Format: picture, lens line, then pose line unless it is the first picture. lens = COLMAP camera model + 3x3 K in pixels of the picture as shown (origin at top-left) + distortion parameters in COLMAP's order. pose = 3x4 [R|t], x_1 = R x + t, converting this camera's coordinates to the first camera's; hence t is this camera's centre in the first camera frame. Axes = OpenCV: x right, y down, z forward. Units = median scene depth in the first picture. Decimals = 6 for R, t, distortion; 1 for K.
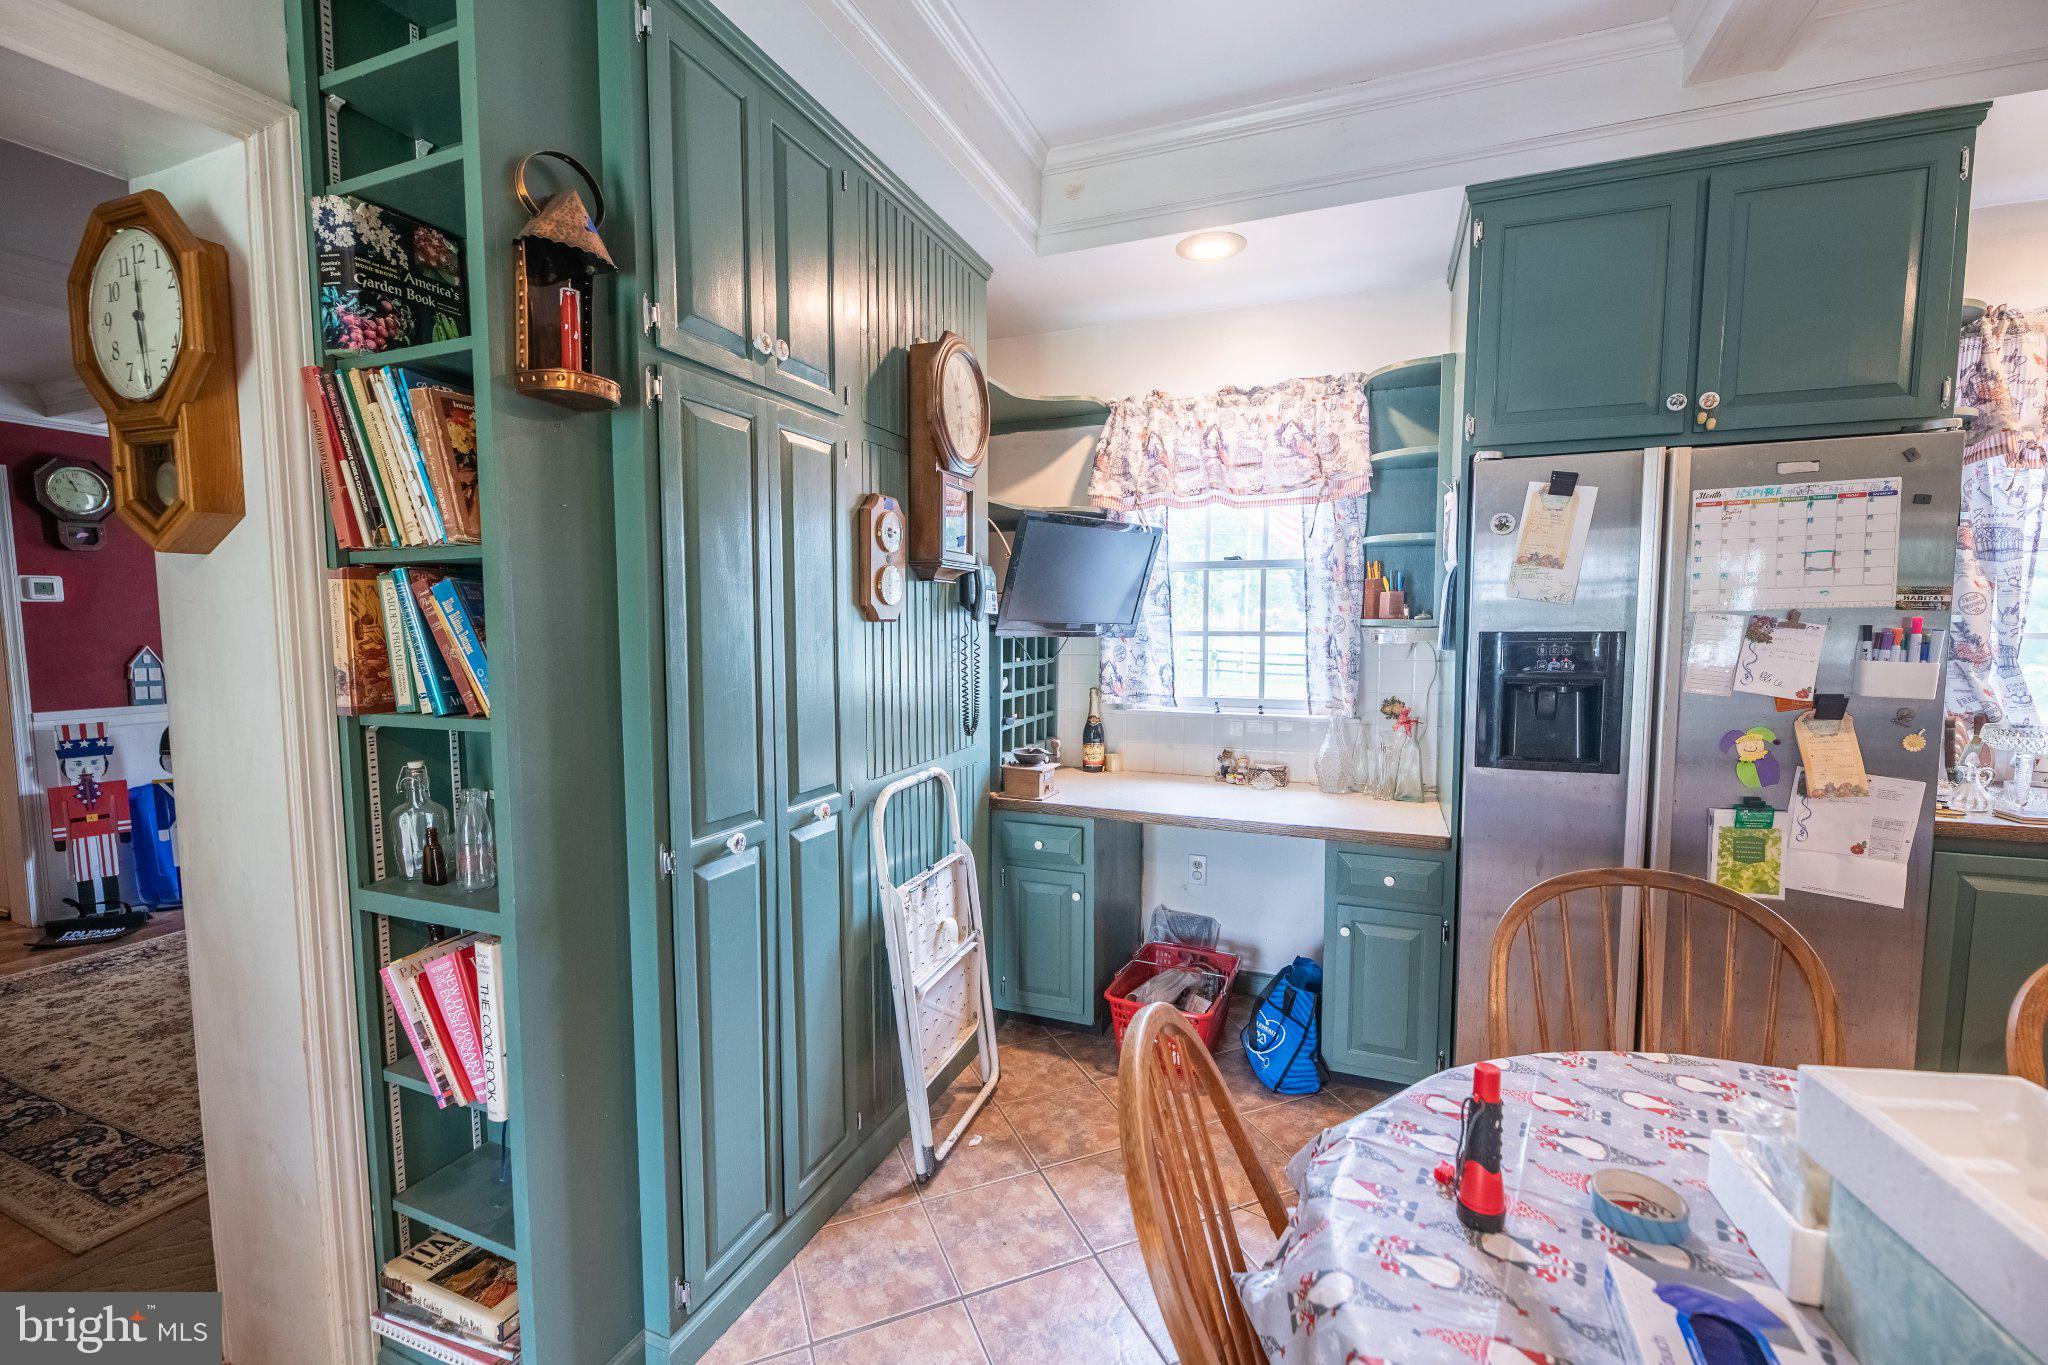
lens RADIAL K [[864.5, 0, 1029.4], [0, 864.5, 691.2], [0, 0, 1]] dist [0.003176, -0.004827]
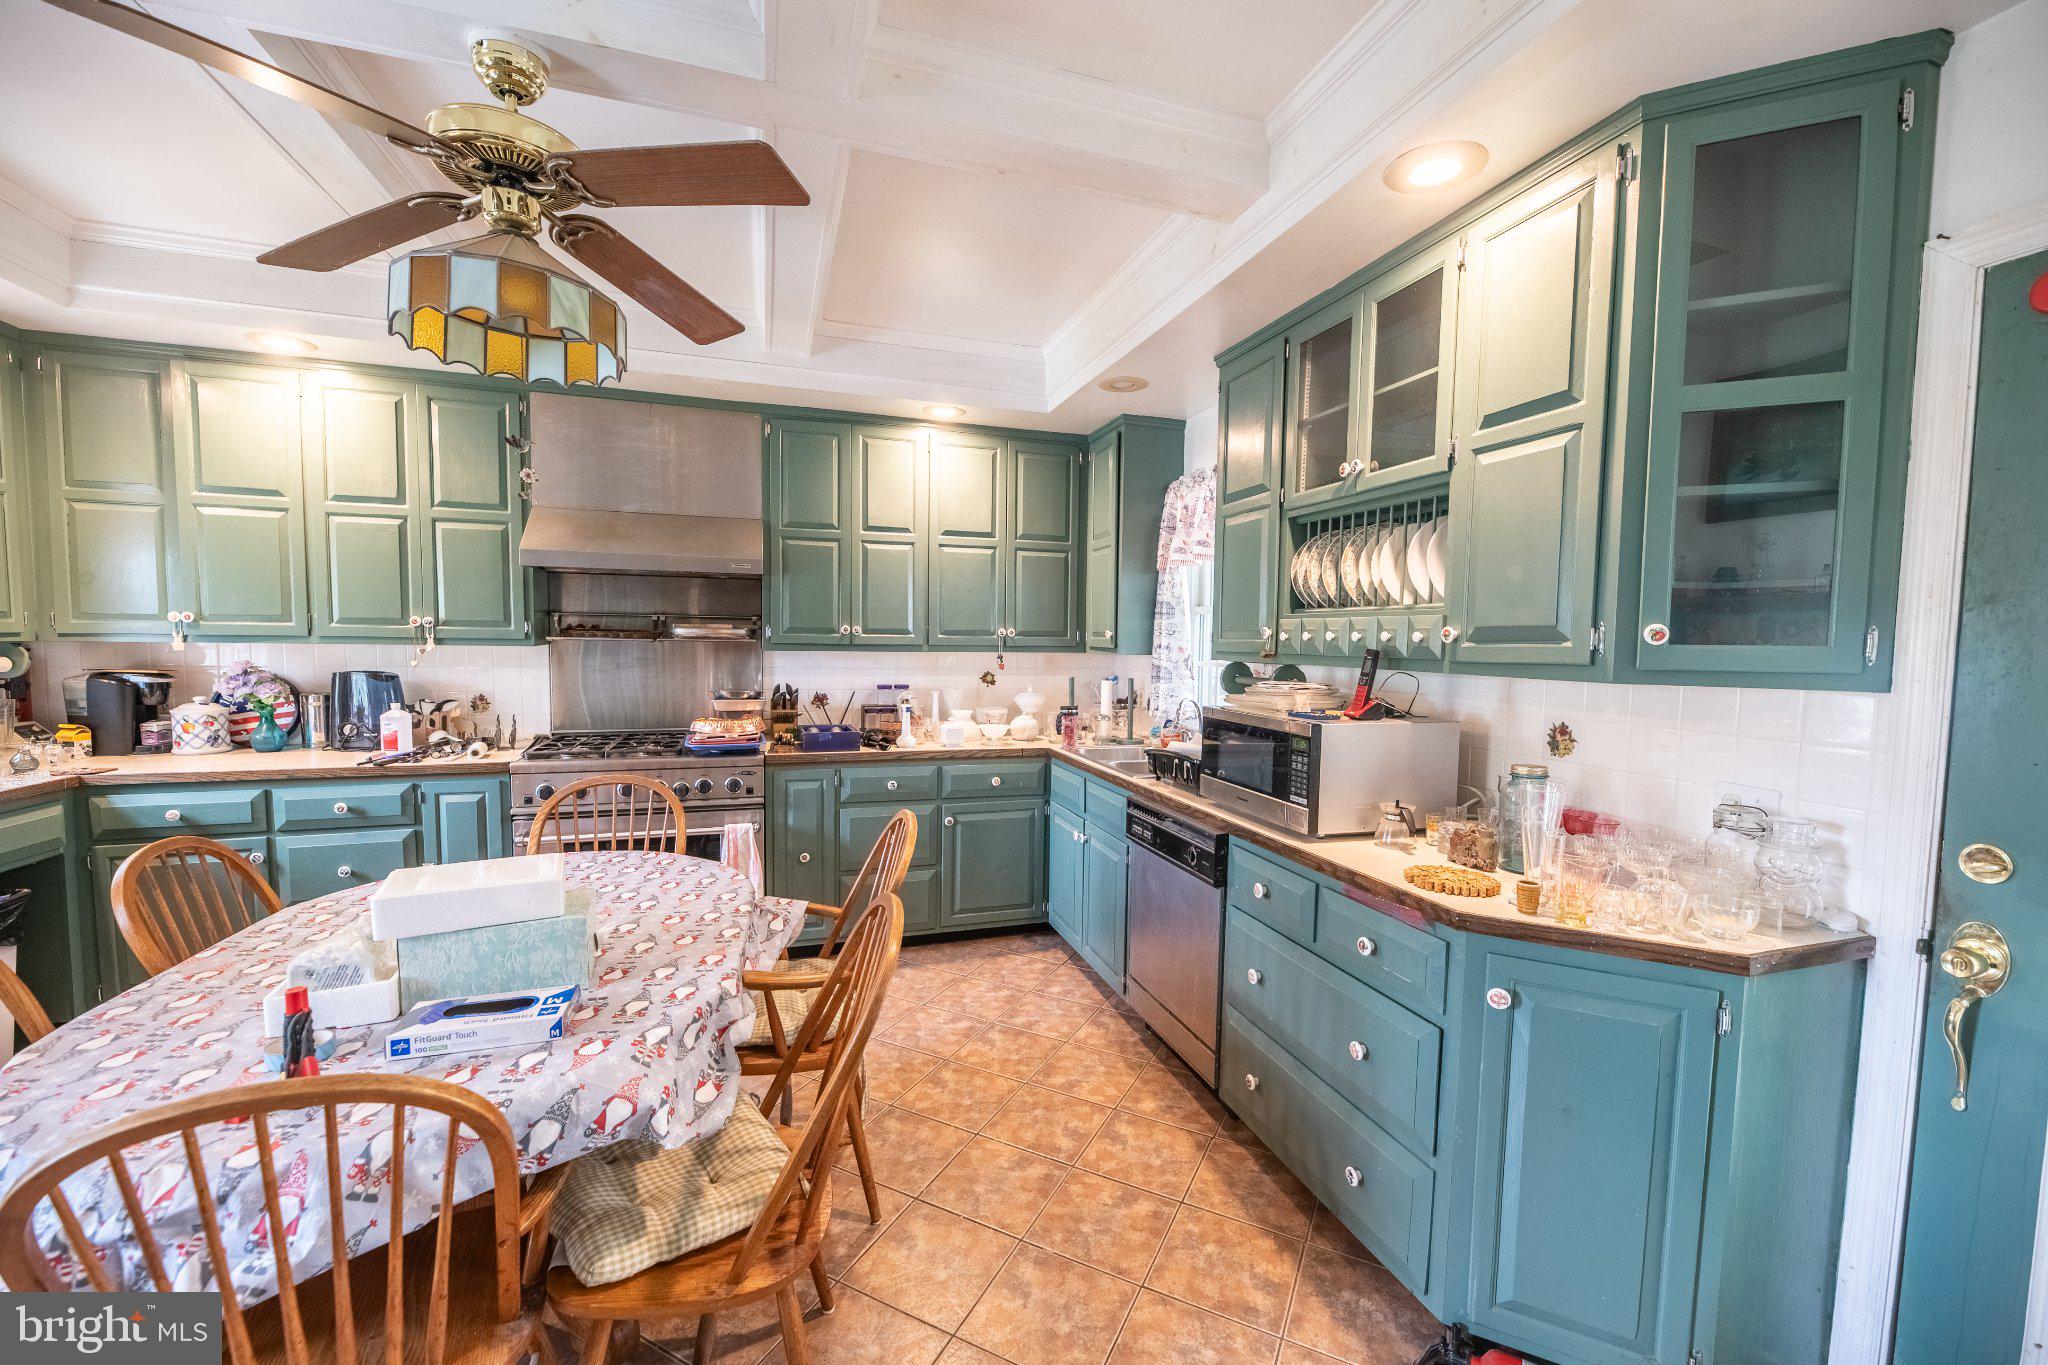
lens RADIAL K [[823.8, 0, 1028.4], [0, 823.8, 691.6], [0, 0, 1]] dist [0.002583, -0.004740]
pose [[-0.646532, -0.058169, 0.760666, -0.482768], [0.050068, 0.991704, 0.118393, -0.052972], [-0.761242, 0.114629, -0.638256, 0.363783]]
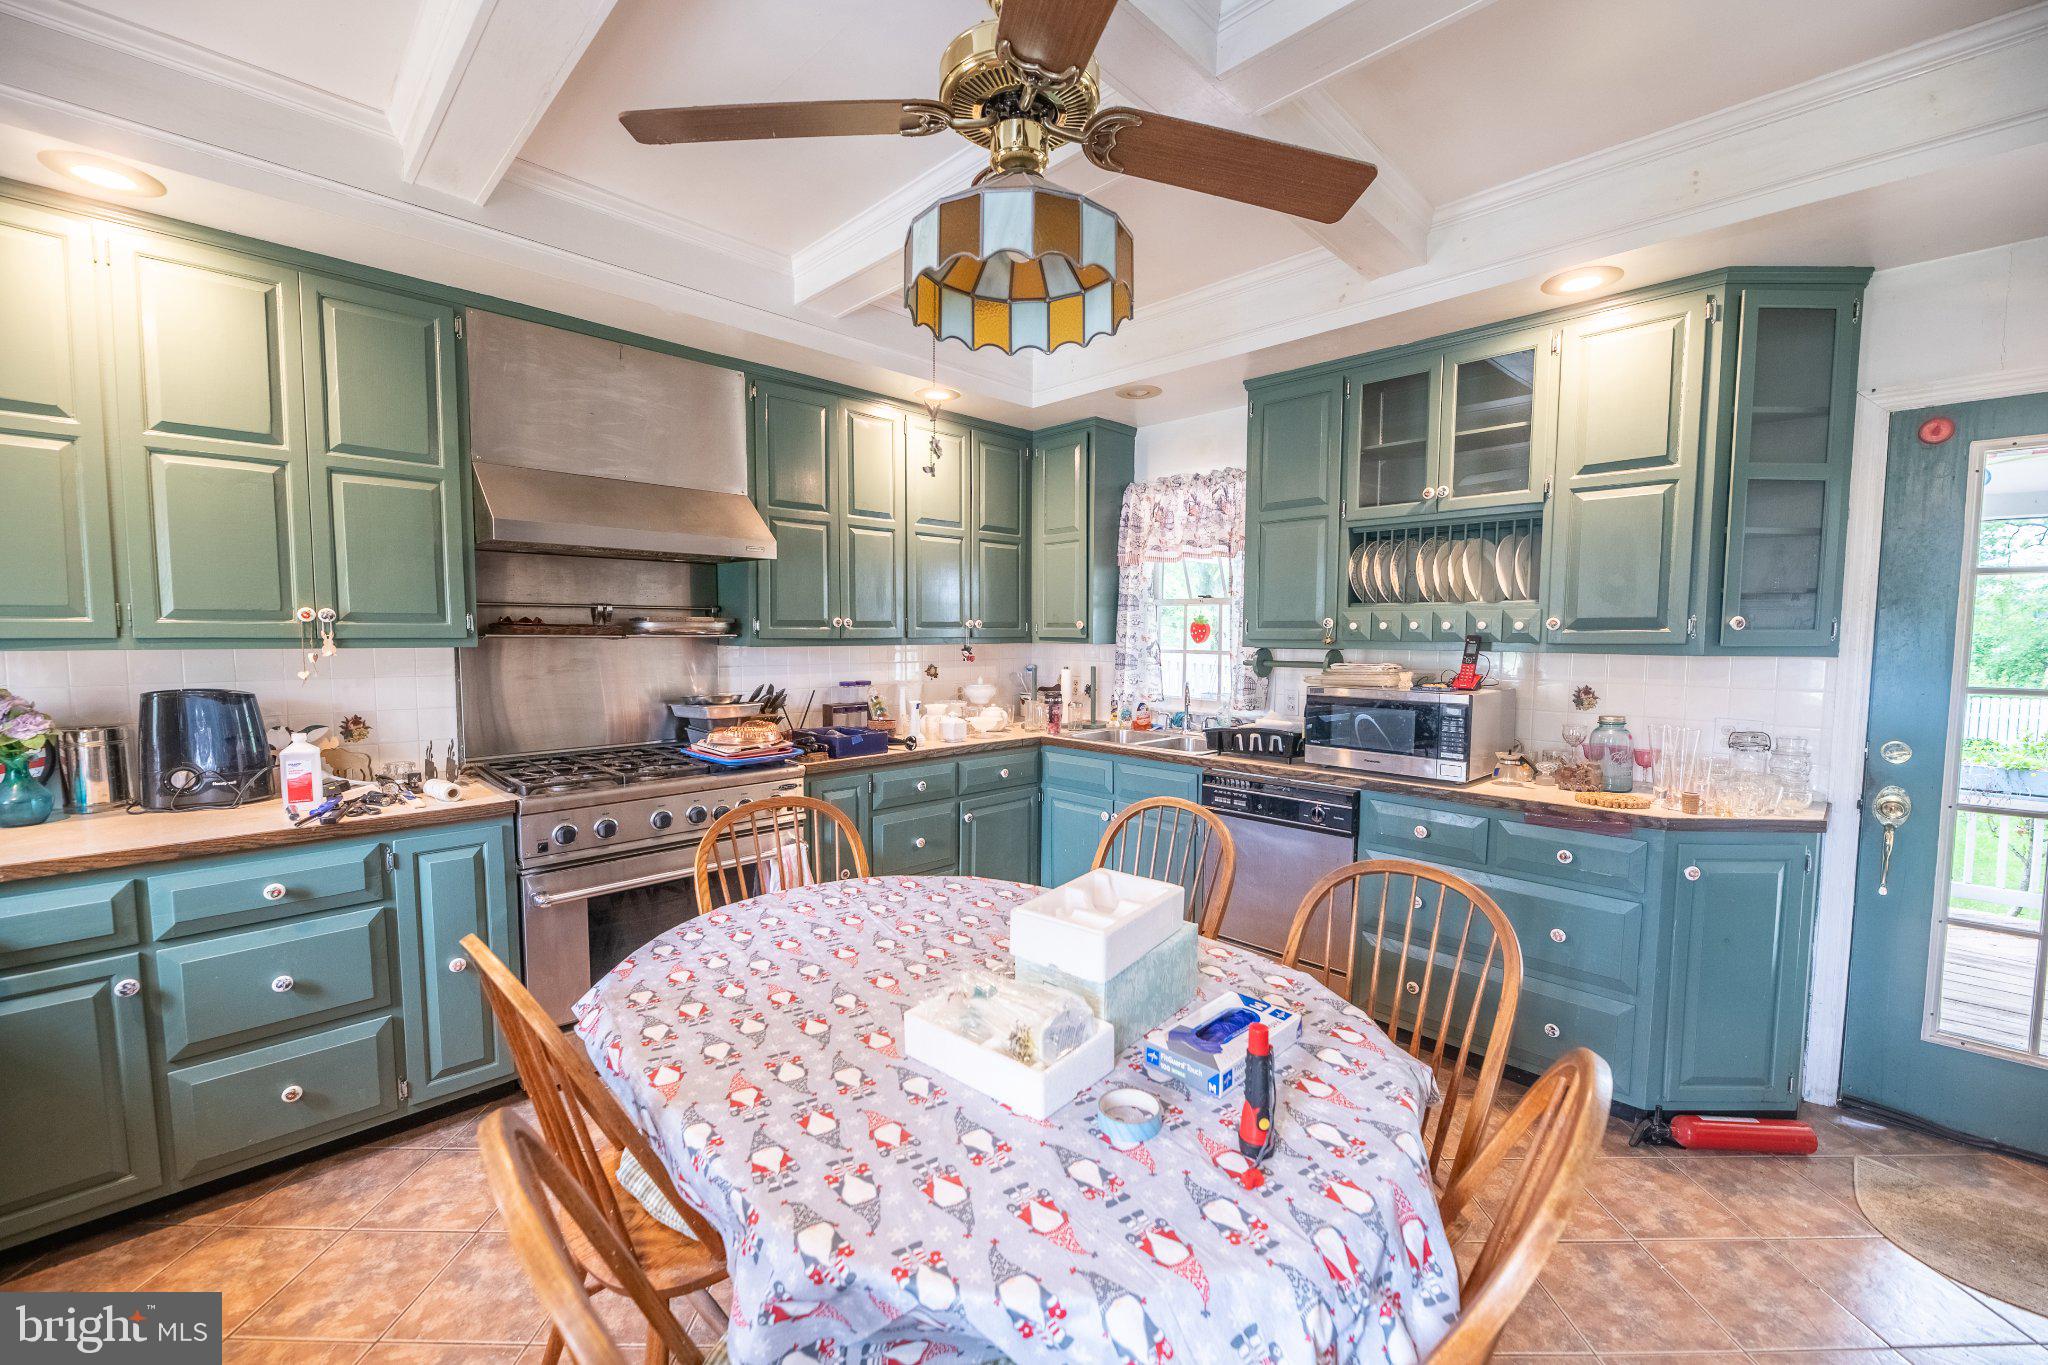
lens RADIAL K [[823.8, 0, 1028.4], [0, 823.8, 691.6], [0, 0, 1]] dist [0.002583, -0.004740]
pose [[-0.921286, -0.031632, 0.387598, 0.158549], [0.029491, 0.988134, 0.150739, -0.093556], [-0.387767, 0.150304, -0.909420, 0.867154]]
